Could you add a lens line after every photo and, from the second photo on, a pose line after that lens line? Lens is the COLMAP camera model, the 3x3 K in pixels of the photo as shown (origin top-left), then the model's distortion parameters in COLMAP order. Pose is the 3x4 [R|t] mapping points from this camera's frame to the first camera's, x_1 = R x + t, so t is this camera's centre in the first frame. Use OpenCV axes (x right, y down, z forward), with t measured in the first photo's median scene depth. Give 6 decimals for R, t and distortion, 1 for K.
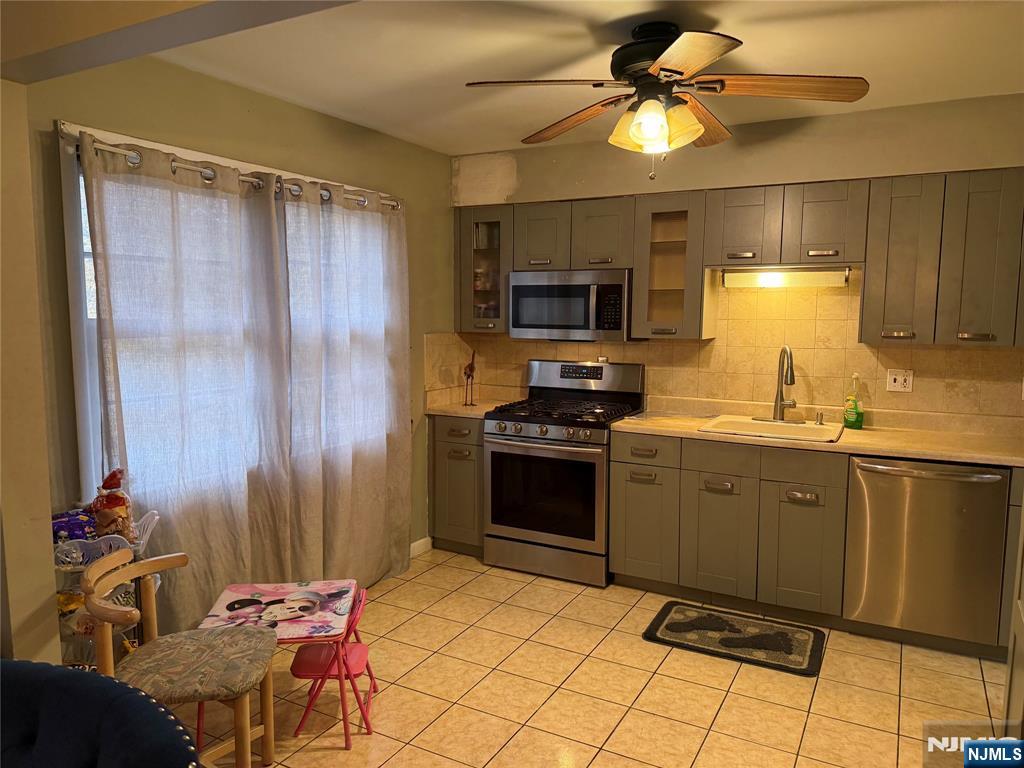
lens RADIAL K [[714.6, 0, 512.0], [0, 714.6, 384.0], [0, 0, 1]] dist [0.104016, -0.125308]
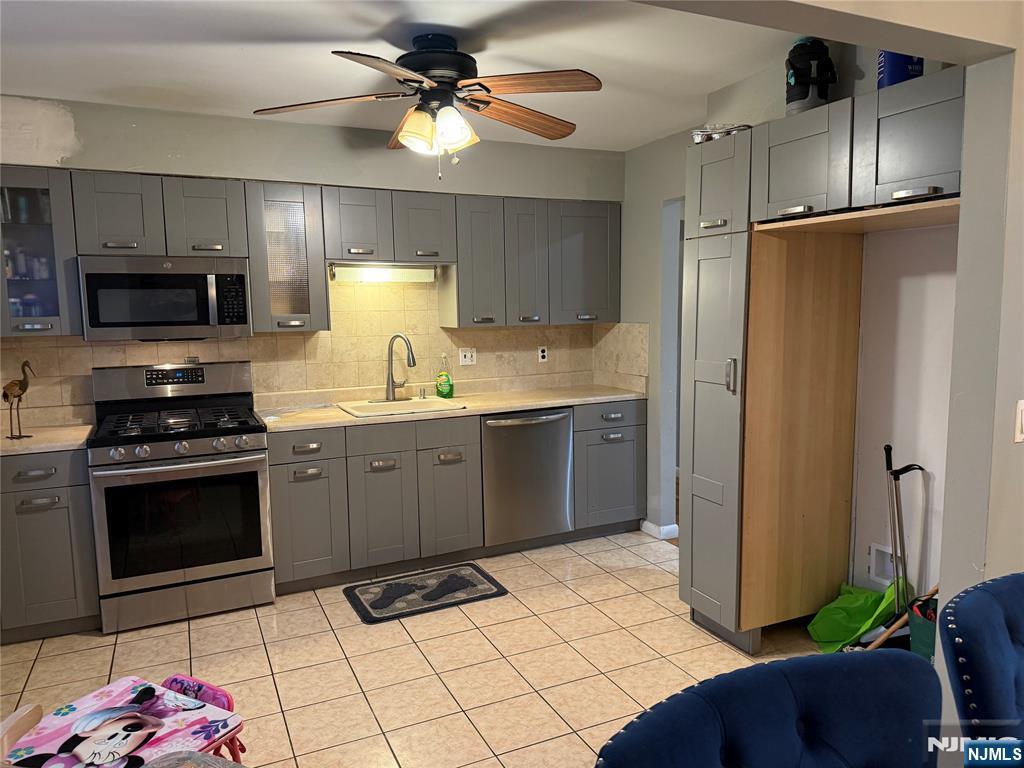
lens RADIAL K [[721.7, 0, 507.8], [0, 721.7, 383.3], [0, 0, 1]] dist [0.091629, -0.128218]
pose [[0.587710, -0.103732, 0.802394, -0.458474], [0.100778, 0.993409, 0.054612, -0.020086], [-0.802771, 0.048768, 0.594290, 0.200967]]
